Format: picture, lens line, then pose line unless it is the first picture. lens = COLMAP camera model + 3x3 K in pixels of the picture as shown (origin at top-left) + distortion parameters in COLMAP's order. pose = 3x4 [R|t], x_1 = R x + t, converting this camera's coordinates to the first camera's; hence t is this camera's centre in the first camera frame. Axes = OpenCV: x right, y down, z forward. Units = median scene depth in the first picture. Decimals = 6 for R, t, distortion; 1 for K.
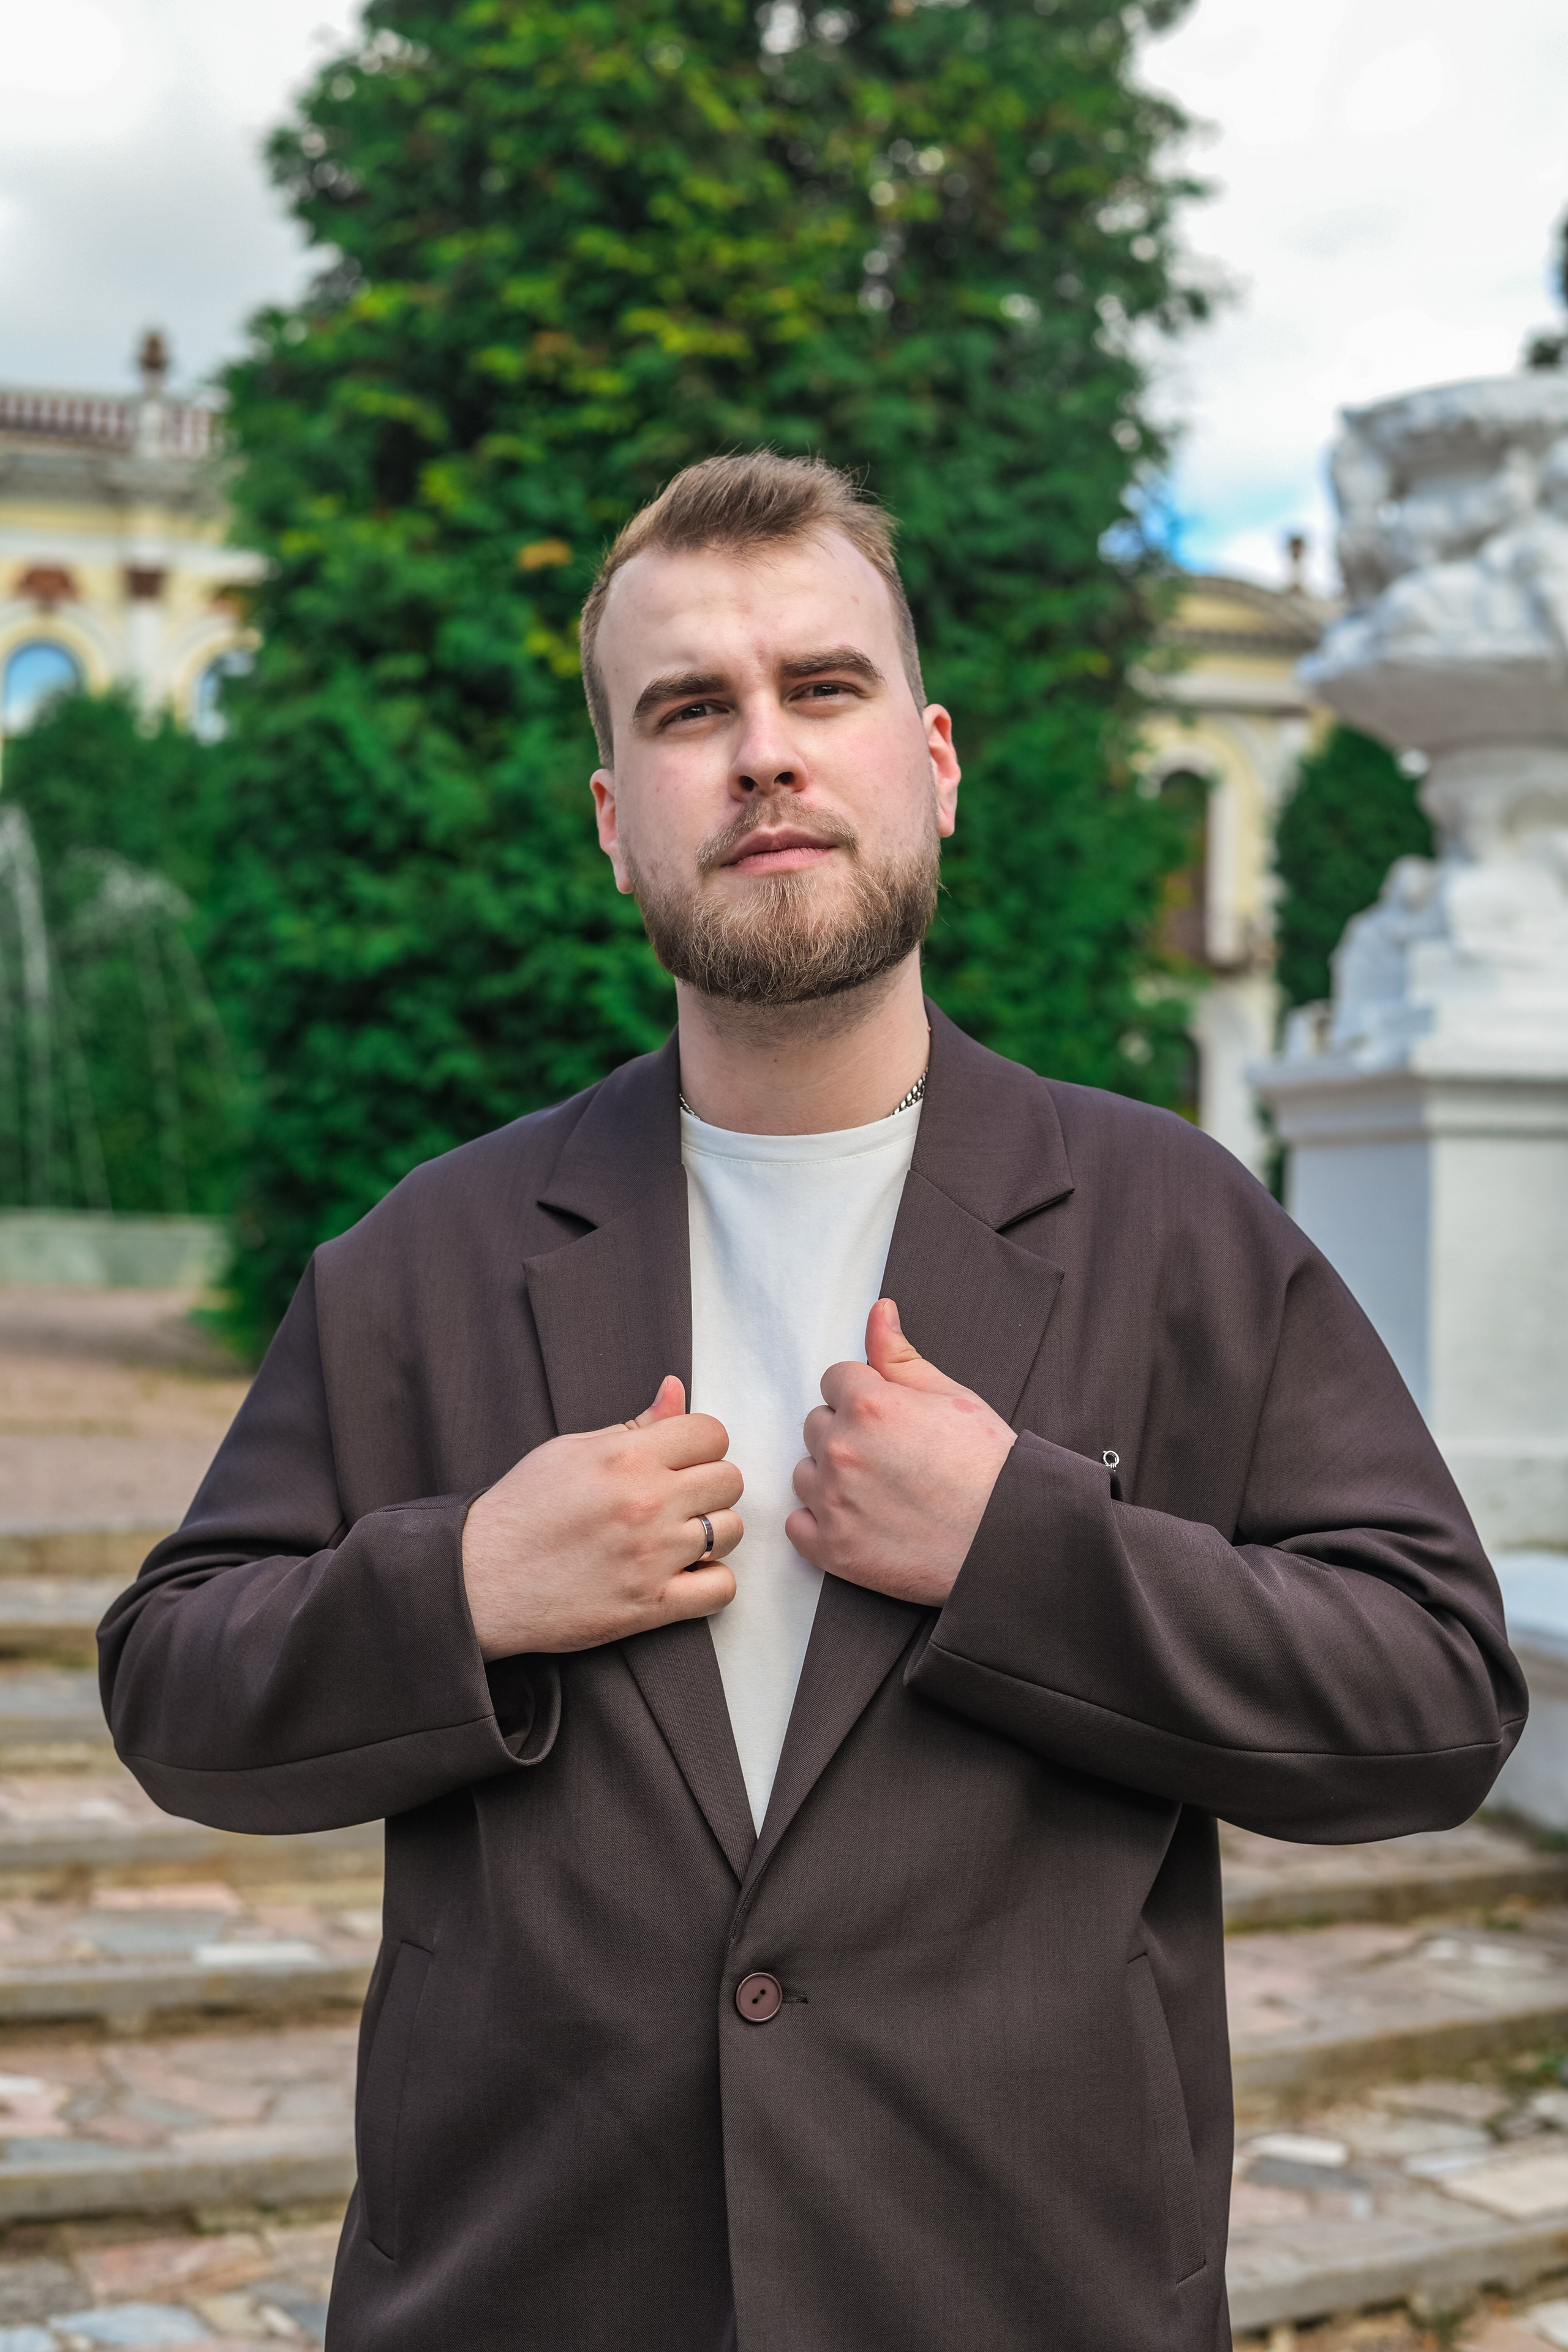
lens RADIAL K [[3402.5, 0, 784.0], [0, 3402.5, 1176.0], [0, 0, 1]] dist [-0.015274, 0.027127]
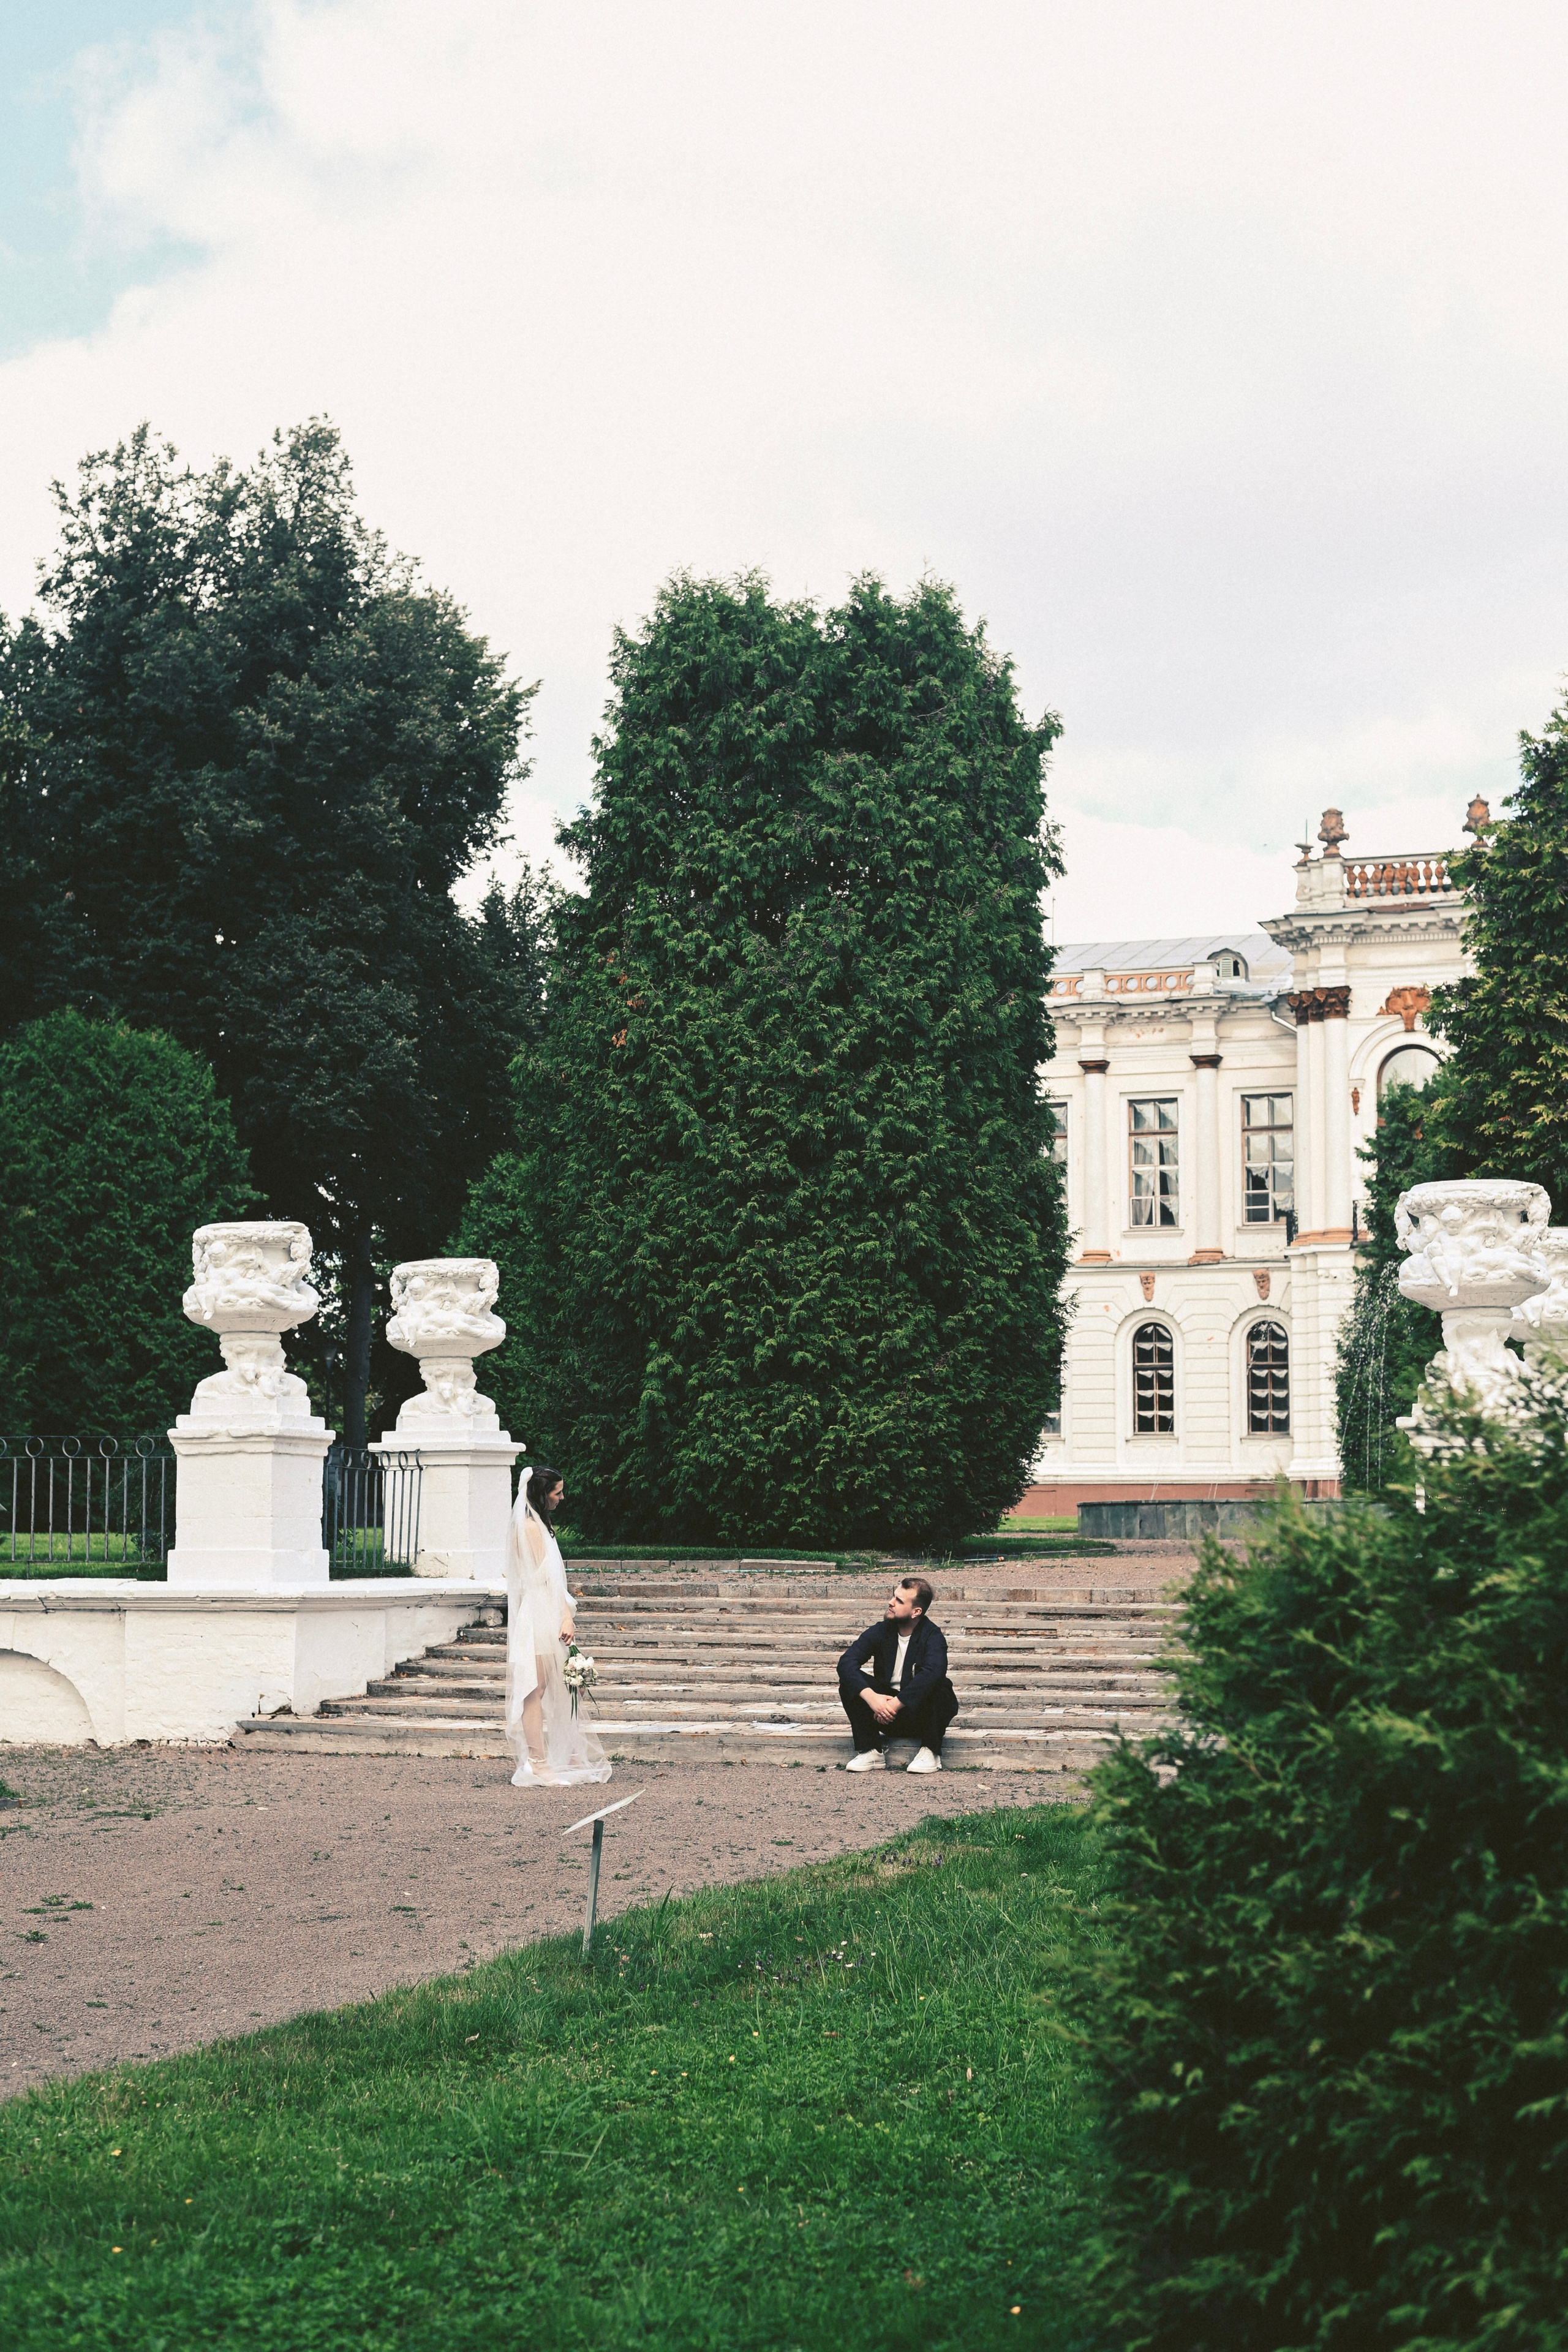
lens RADIAL K [[3557.9, 0, 702.6], [0, 3557.9, 1211.3], [0, 0, 1]] dist [-0.086457, 0.213458]
pose [[0.797541, -0.077329, -0.598288, 0.950214], [0.034890, 0.996003, -0.082224, -0.000513], [0.602255, 0.044702, 0.797051, -1.280621]]
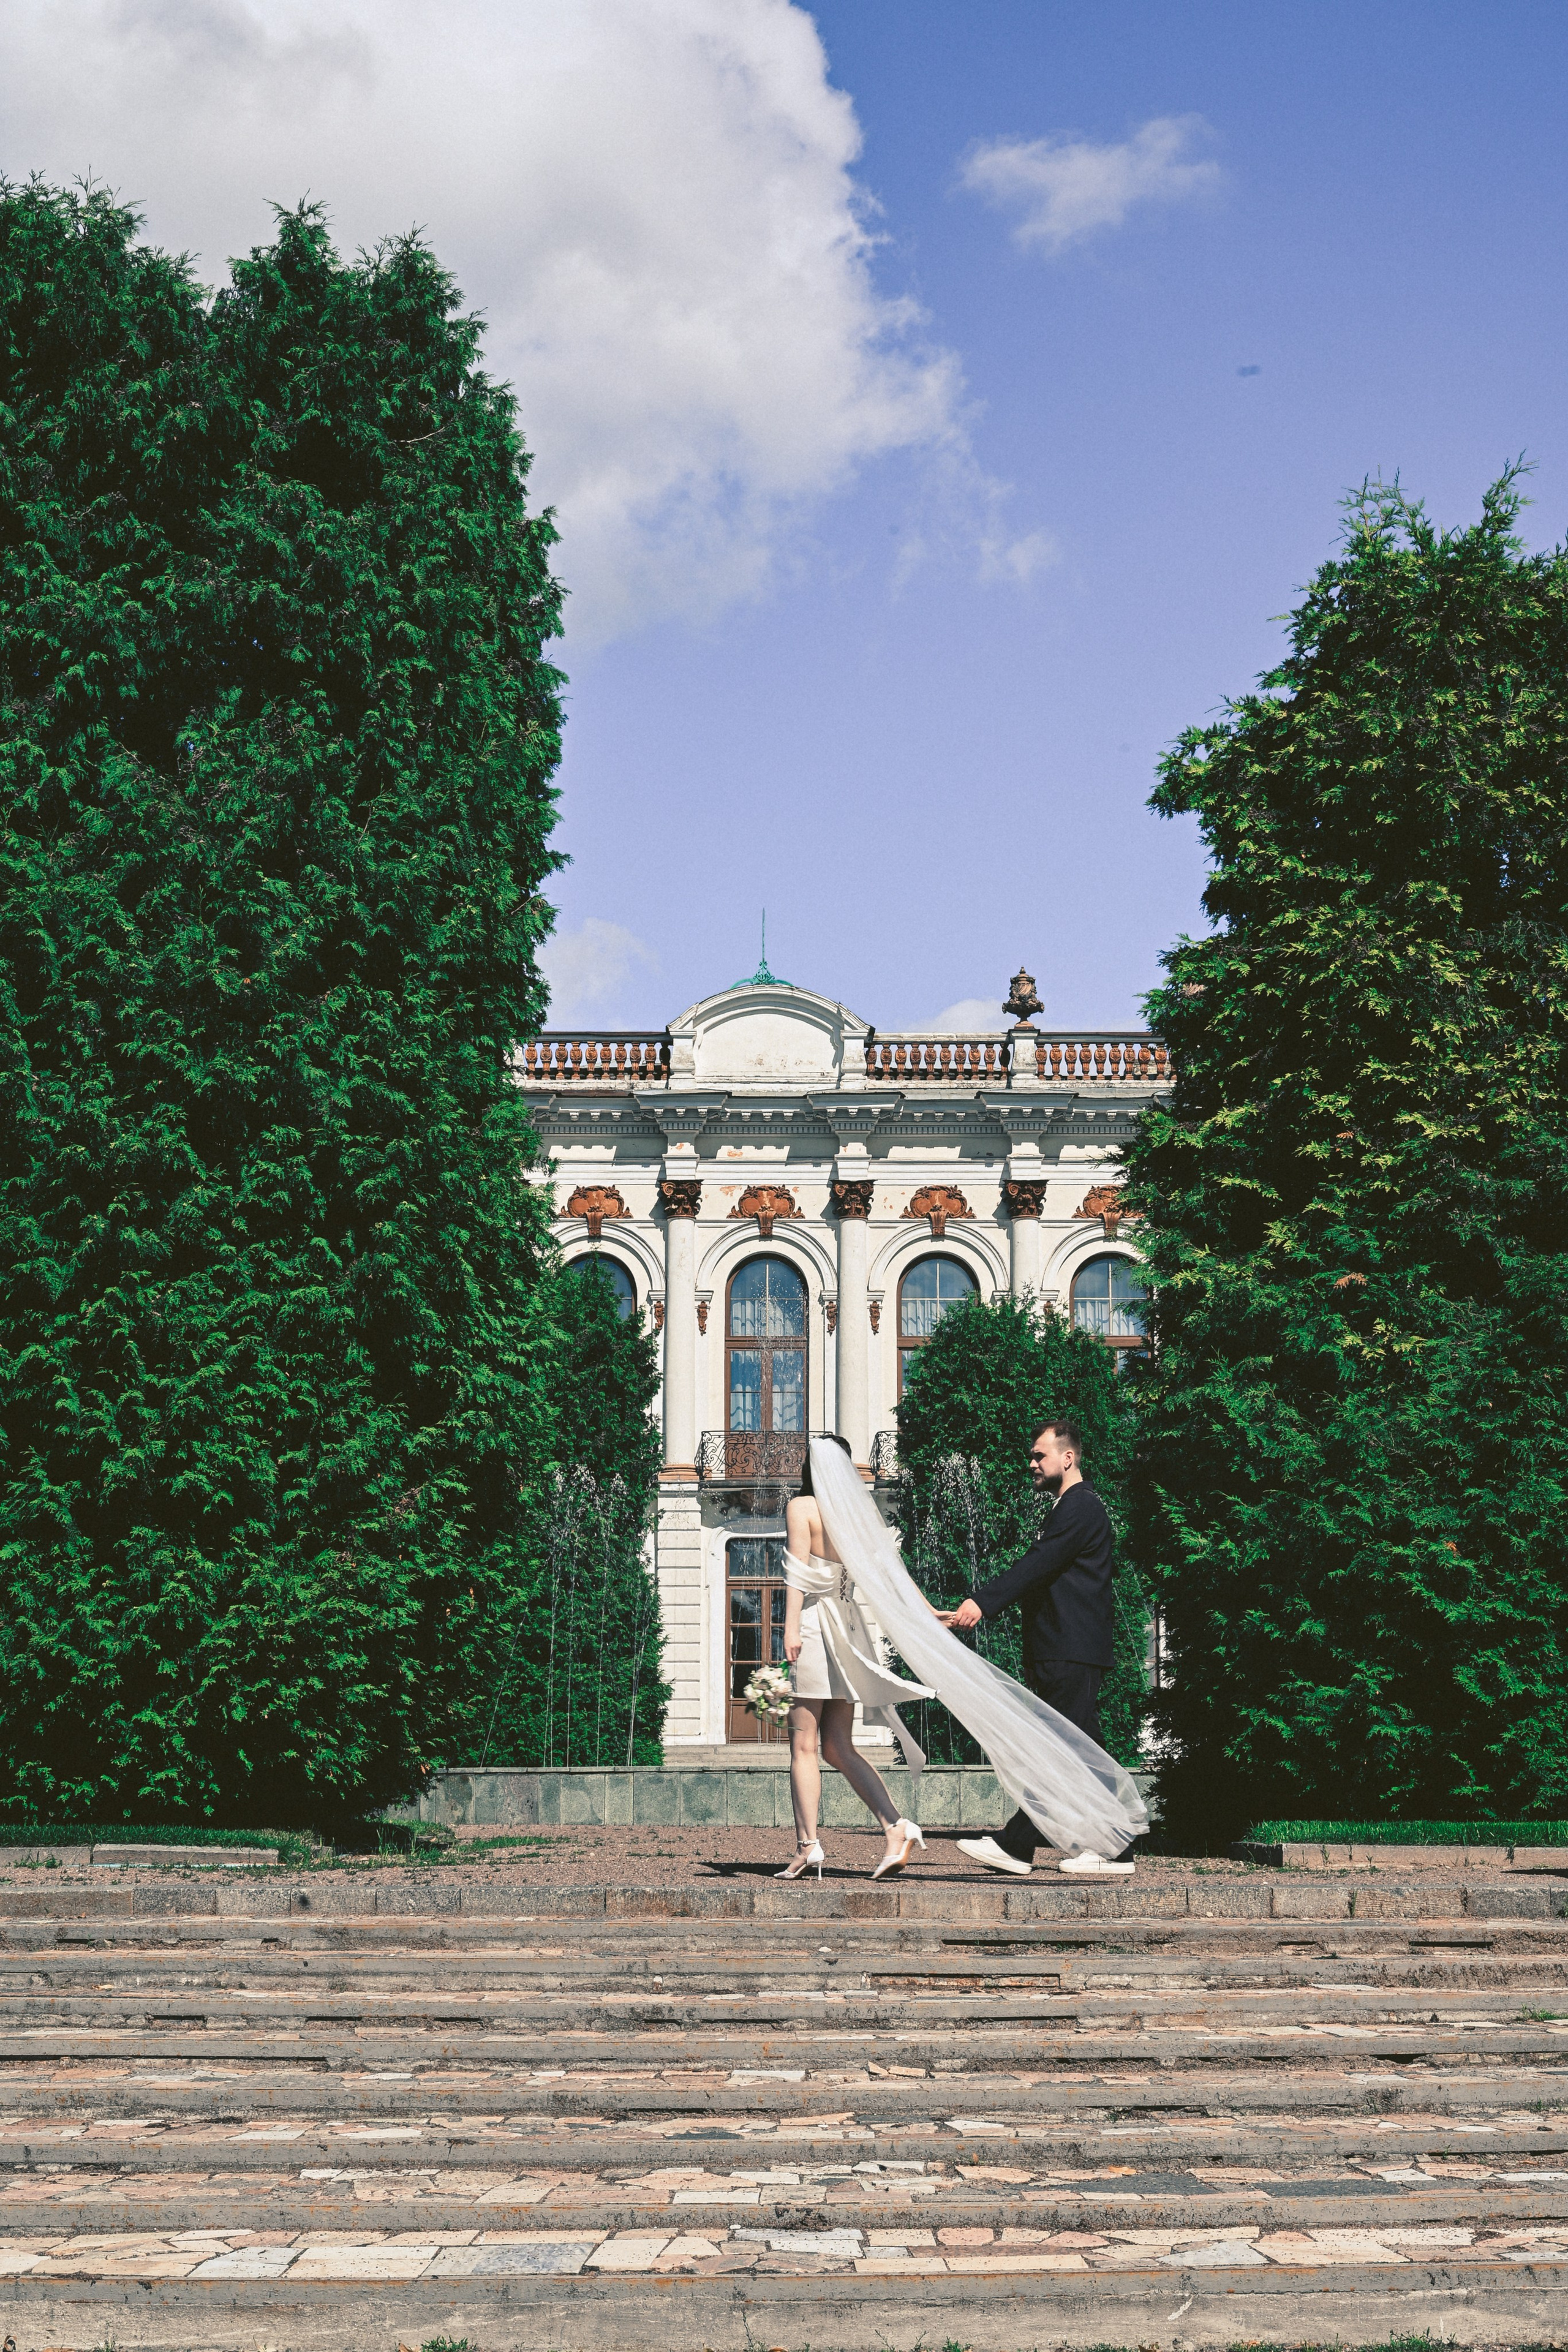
lens RADIAL K [[3537.3, 0, 784.0], [0, 3537.3, 1176.0], [0, 0, 1]] dist [0.014691, -0.037099]
pose [[0.967798, -0.071472, -0.241367, 0.065363], [0.031990, 0.985992, -0.163697, 0.016655], [0.249686, 0.150704, 0.956528, -0.537773]]
